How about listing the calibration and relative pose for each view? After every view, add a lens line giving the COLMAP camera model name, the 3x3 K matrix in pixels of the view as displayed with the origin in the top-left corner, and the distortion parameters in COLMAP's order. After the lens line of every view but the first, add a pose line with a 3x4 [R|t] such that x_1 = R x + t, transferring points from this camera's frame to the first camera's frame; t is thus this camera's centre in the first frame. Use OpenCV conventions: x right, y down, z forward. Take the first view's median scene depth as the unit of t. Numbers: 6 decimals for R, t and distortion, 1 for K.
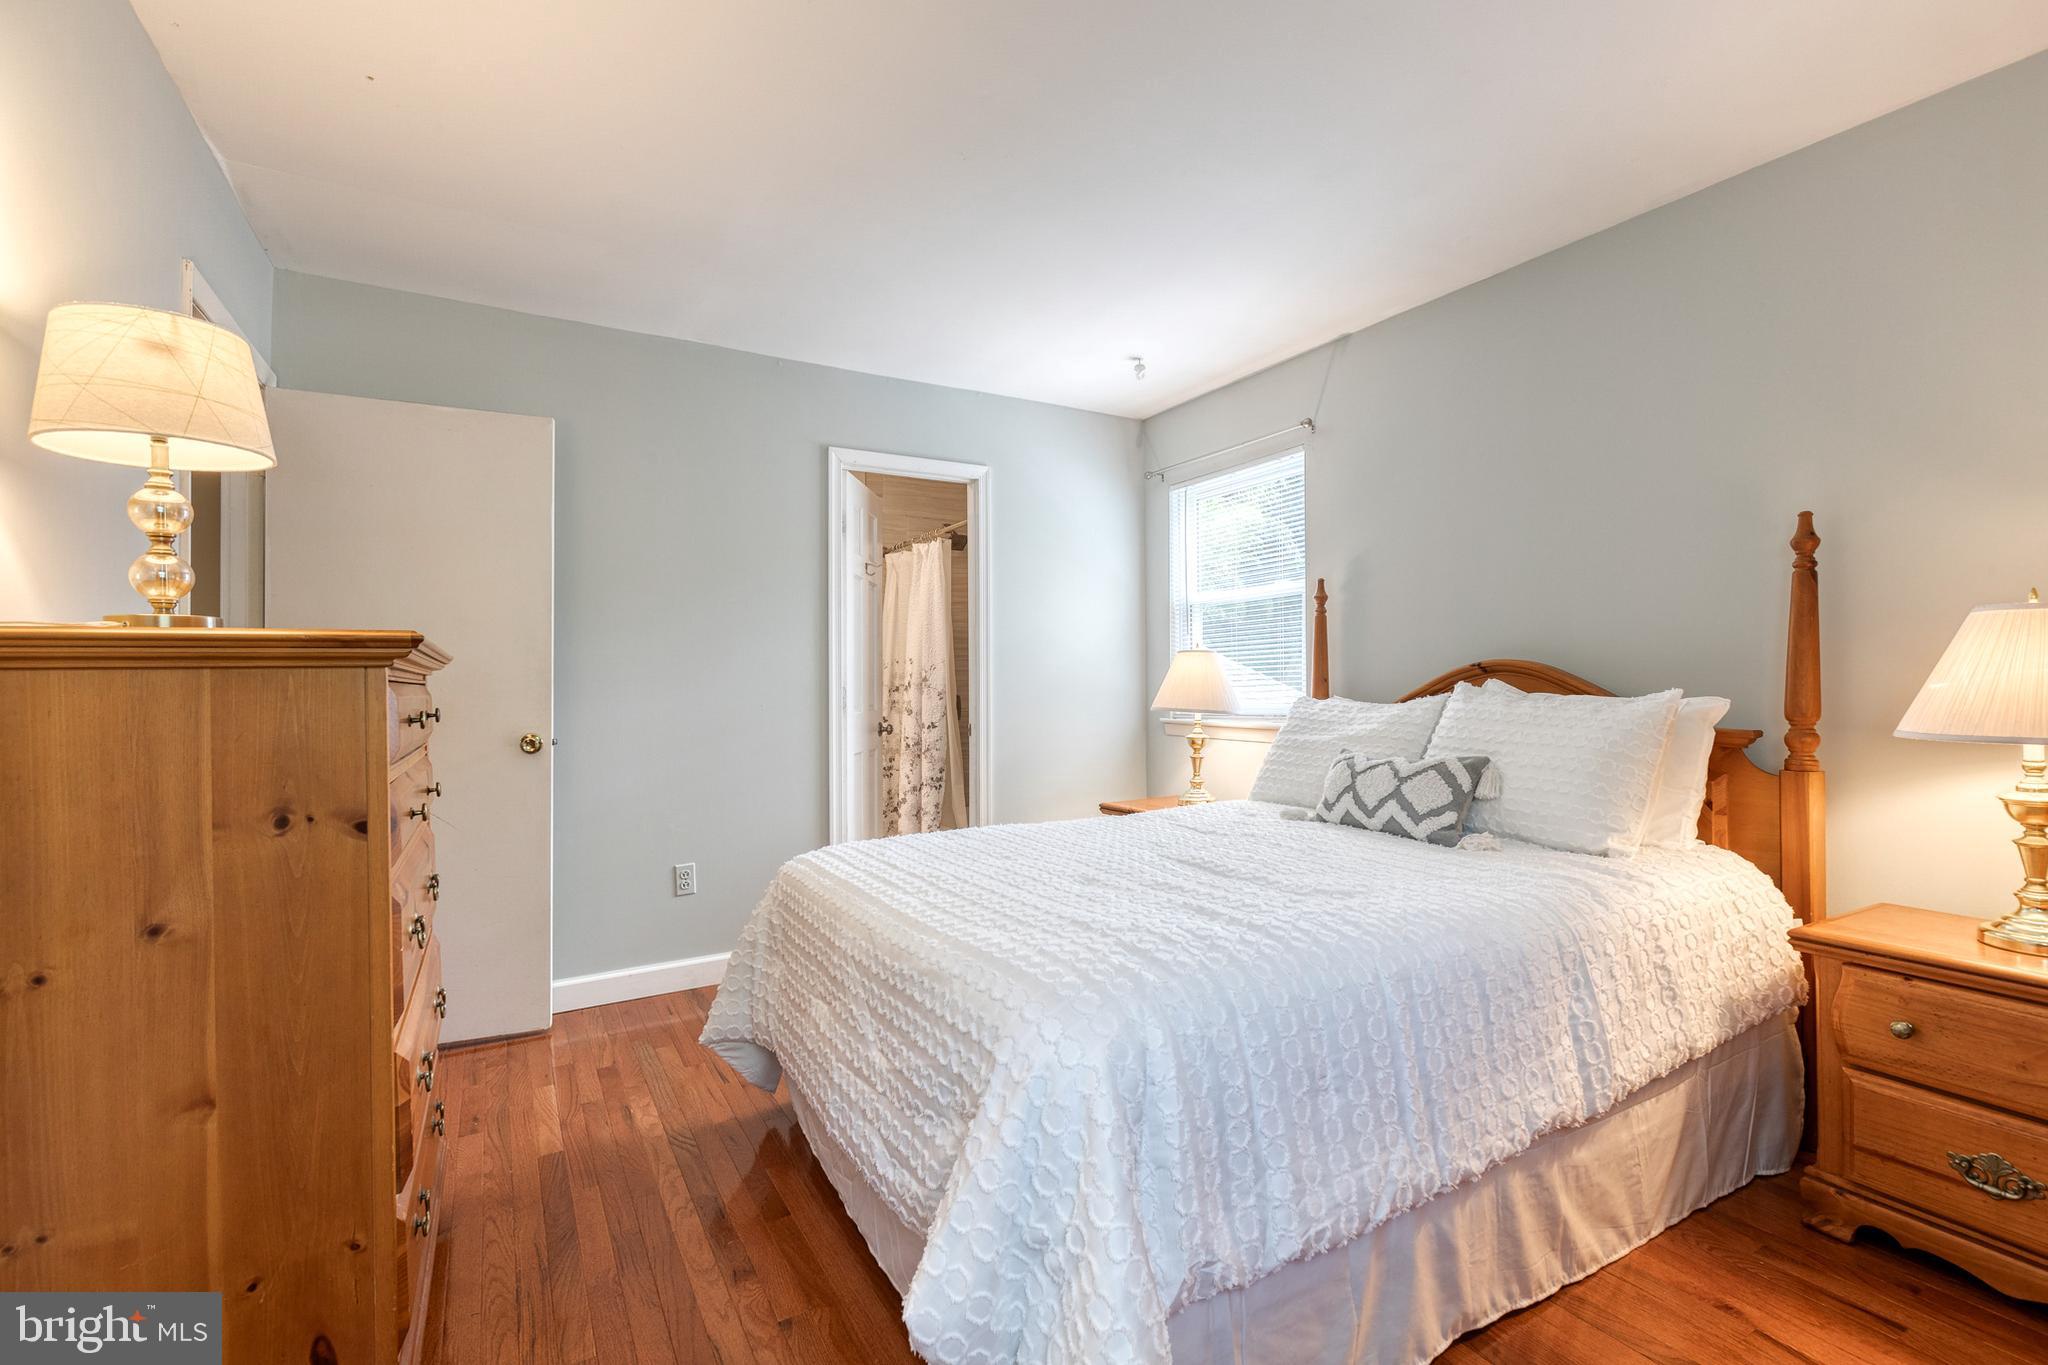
lens RADIAL K [[926.2, 0, 1029.1], [0, 926.2, 682.8], [0, 0, 1]] dist [0.008147, -0.000537]
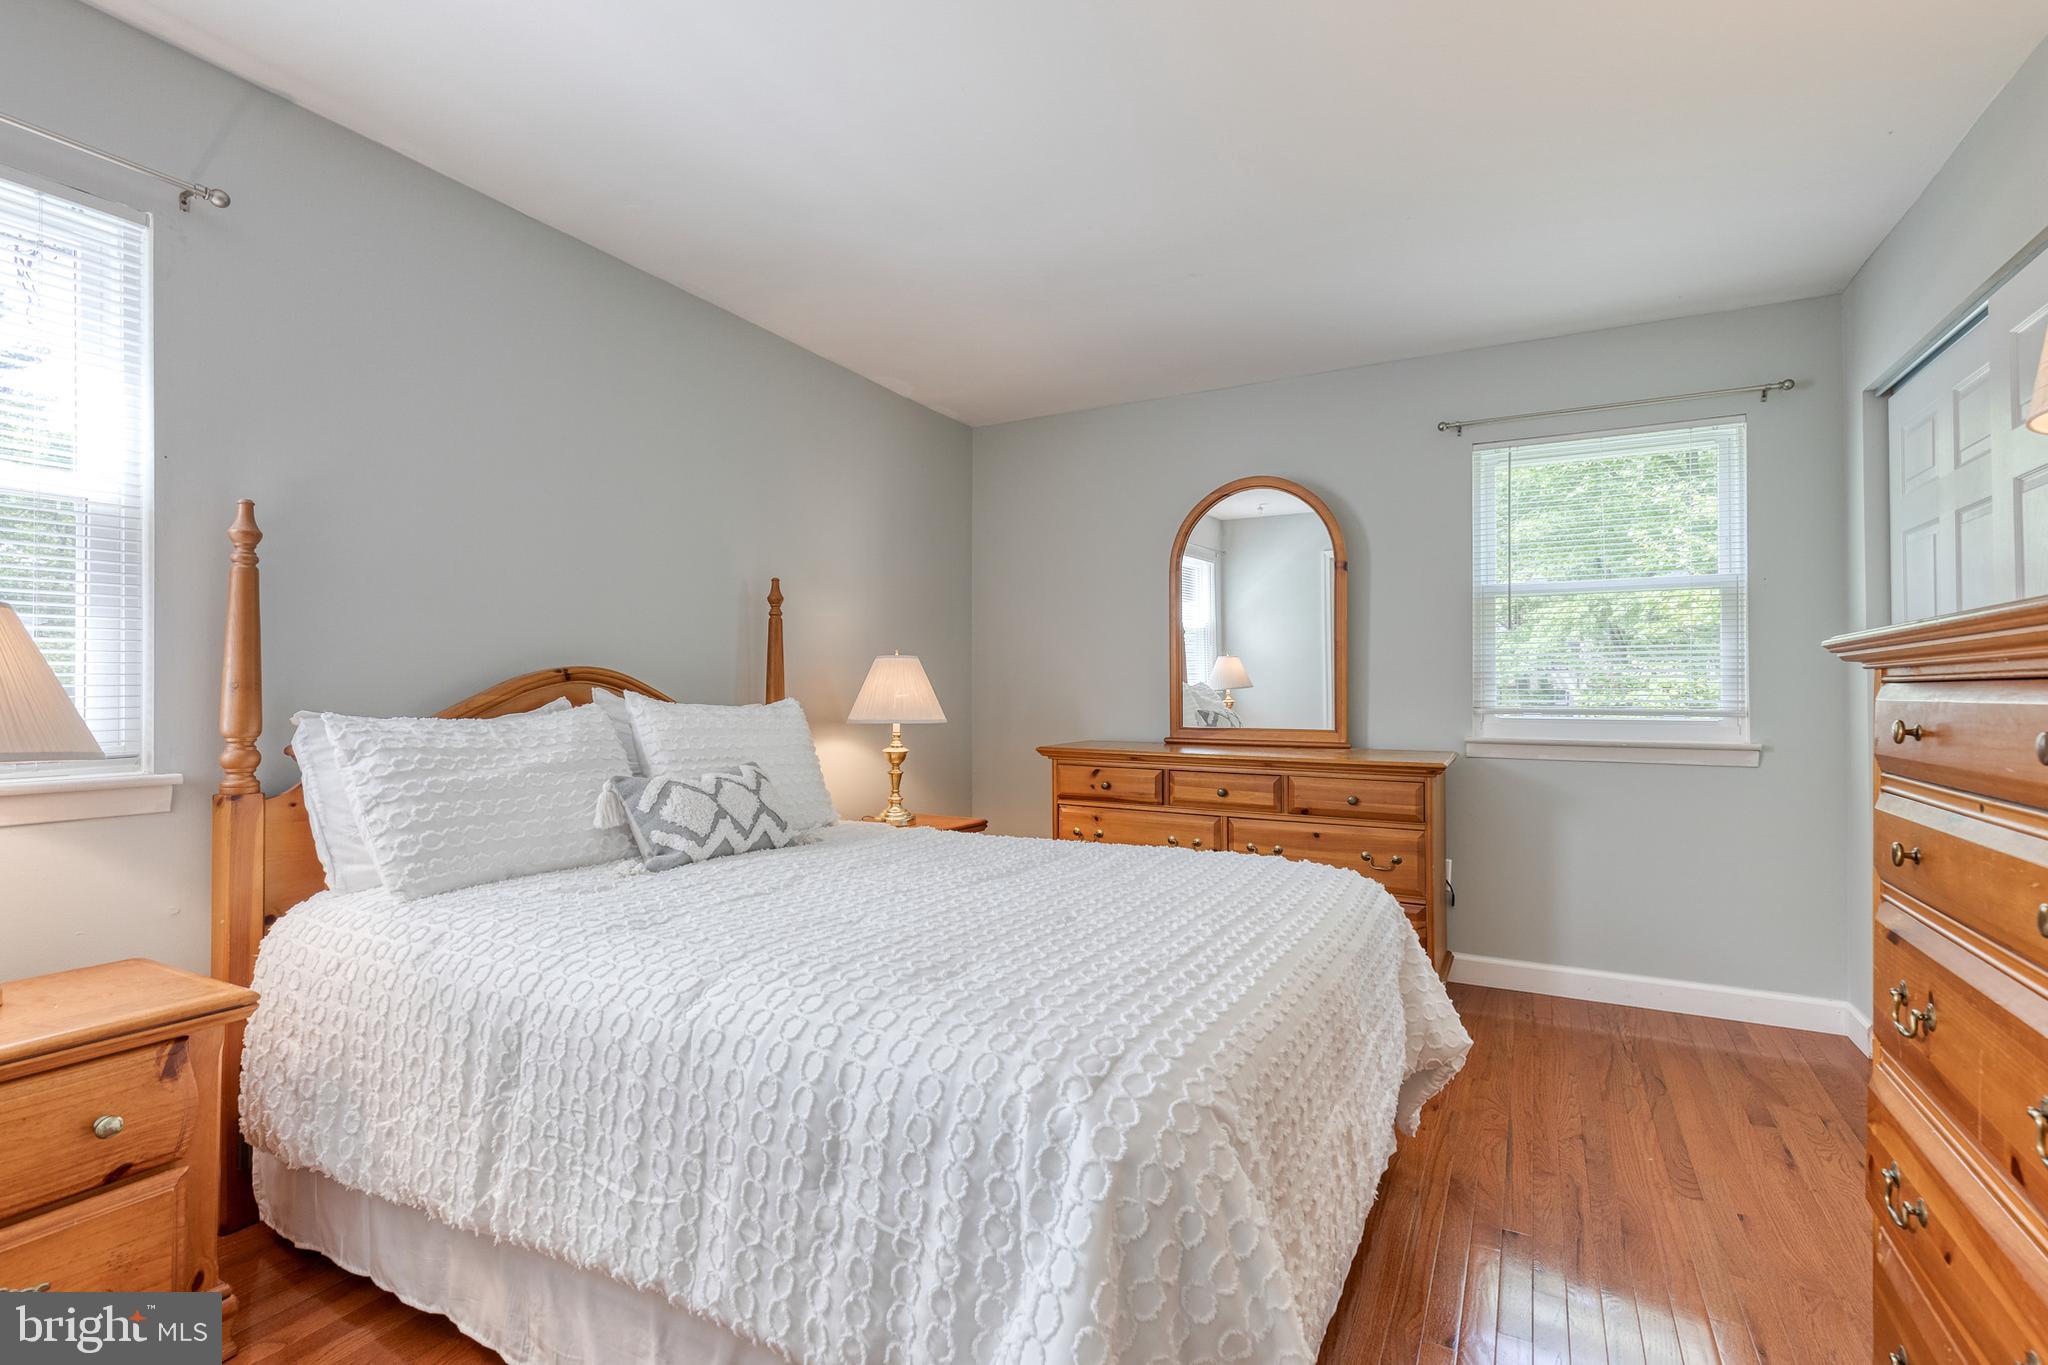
lens RADIAL K [[926.2, 0, 1029.1], [0, 926.2, 682.8], [0, 0, 1]] dist [0.008147, -0.000537]
pose [[-0.528653, 0.012111, 0.848752, -0.555020], [-0.004343, 0.999847, -0.016972, 0.006037], [-0.848827, -0.012658, -0.528519, 1.248269]]
